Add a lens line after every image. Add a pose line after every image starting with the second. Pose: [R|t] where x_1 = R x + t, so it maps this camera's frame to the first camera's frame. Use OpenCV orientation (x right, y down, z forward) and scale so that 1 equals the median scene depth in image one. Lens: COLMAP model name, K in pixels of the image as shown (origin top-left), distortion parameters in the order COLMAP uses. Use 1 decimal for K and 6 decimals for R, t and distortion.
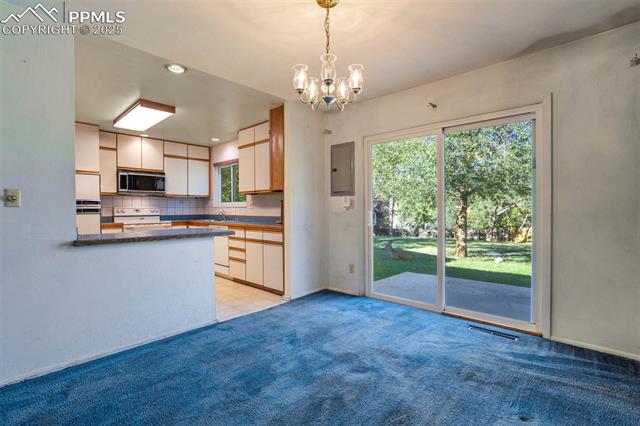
lens RADIAL K [[305.9, 0, 320.0], [0, 305.9, 213.0], [0, 0, 1]] dist [-0.002498, -0.000127]
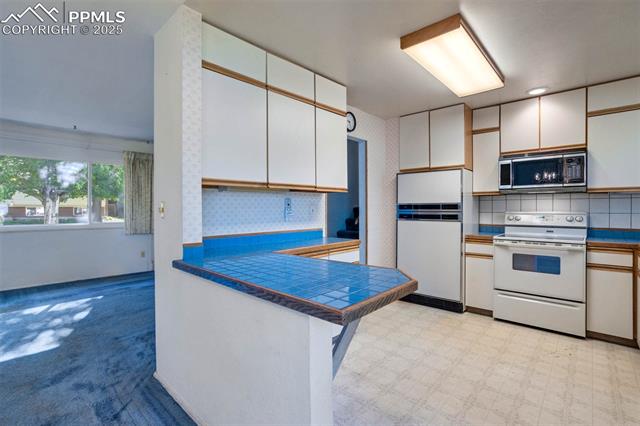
lens RADIAL K [[305.9, 0, 320.0], [0, 305.9, 213.0], [0, 0, 1]] dist [-0.002498, -0.000127]
pose [[0.009621, 0.013742, -0.999859, 0.016183], [-0.017122, 0.999761, 0.013576, -0.018294], [0.999807, 0.016989, 0.009854, 0.549447]]
